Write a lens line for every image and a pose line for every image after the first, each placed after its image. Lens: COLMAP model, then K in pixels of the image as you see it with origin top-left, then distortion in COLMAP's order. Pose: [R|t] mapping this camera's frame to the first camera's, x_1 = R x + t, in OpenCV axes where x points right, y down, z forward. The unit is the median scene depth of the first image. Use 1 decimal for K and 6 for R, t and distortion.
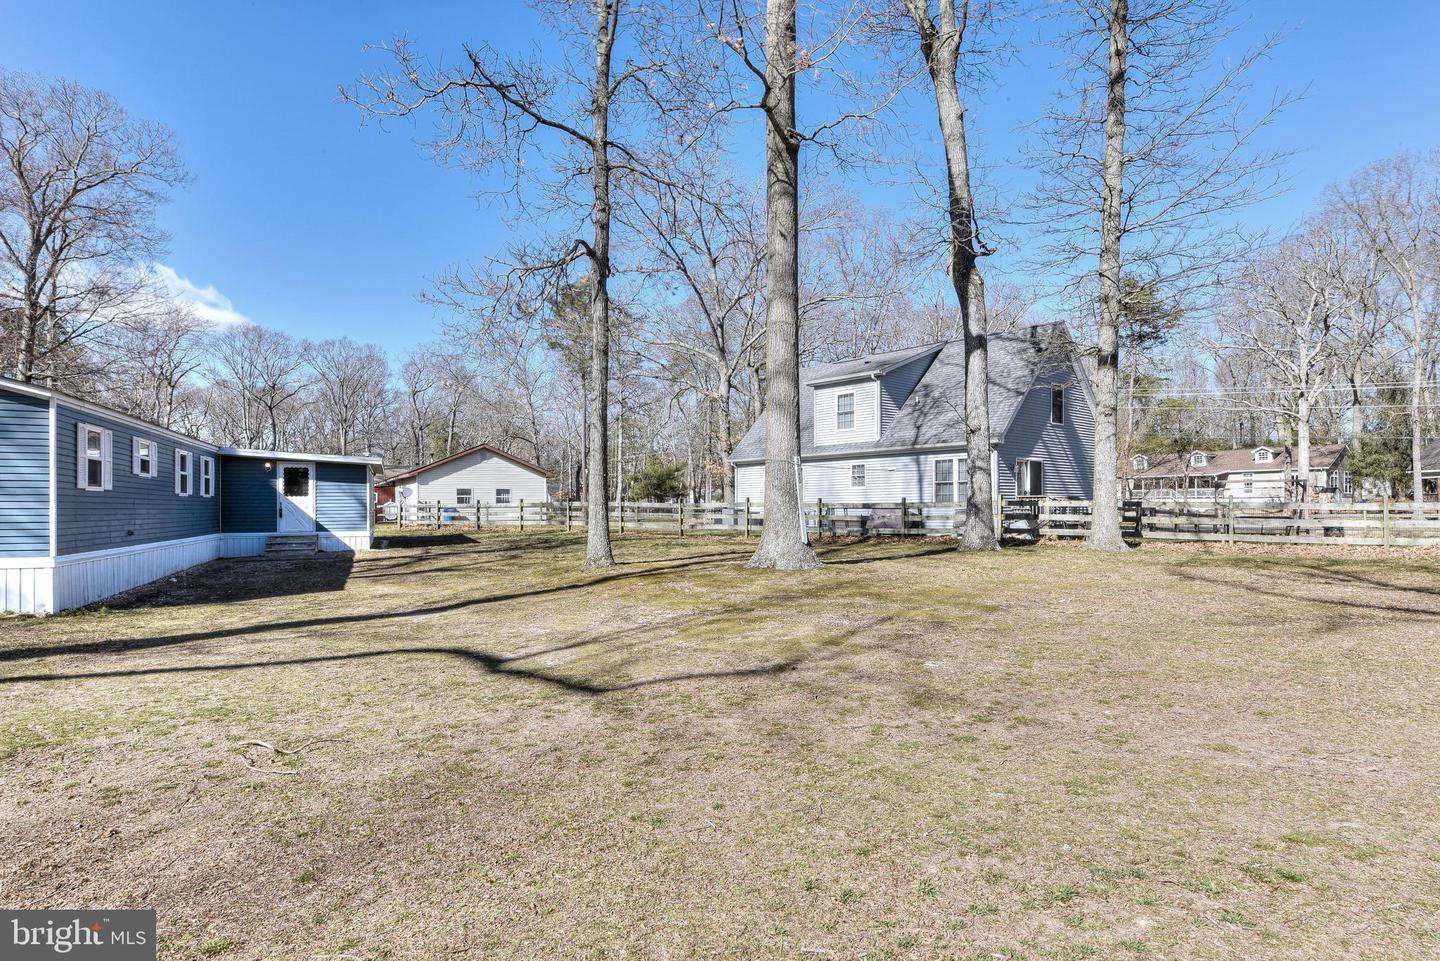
lens RADIAL K [[779.1, 0, 720.7], [0, 779.1, 507.8], [0, 0, 1]] dist [0.006160, -0.003802]
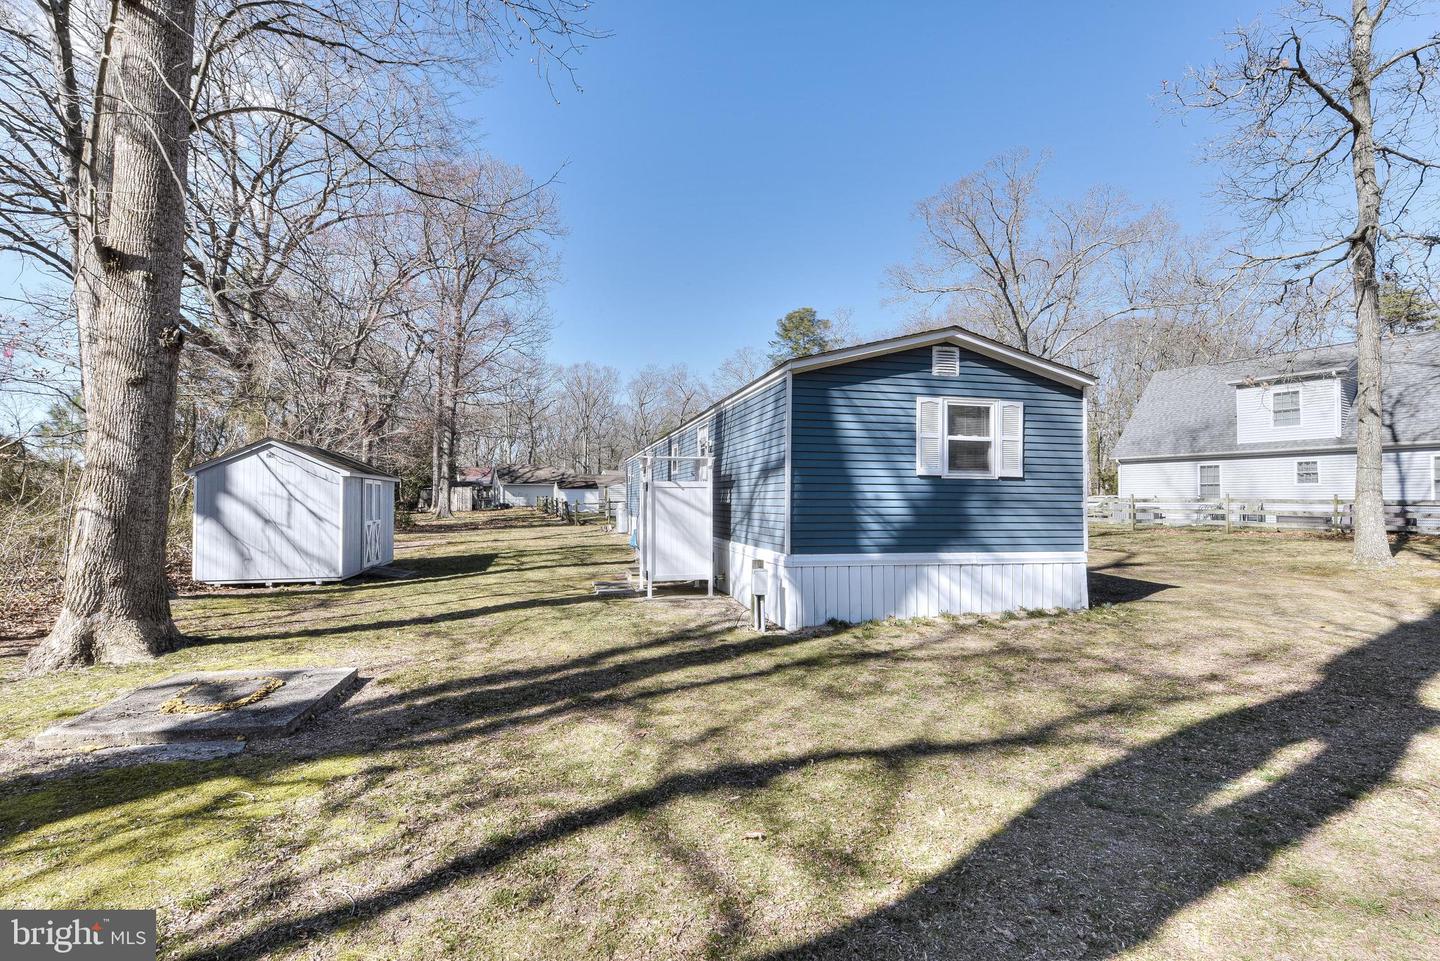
lens RADIAL K [[653.5, 0, 718.1], [0, 653.5, 474.9], [0, 0, 1]] dist [0.001757, -0.000170]
pose [[0.985919, 0.004138, -0.167173, -0.116710], [-0.010524, 0.999247, -0.037334, 0.000334], [0.166893, 0.038568, 0.985220, 0.012170]]
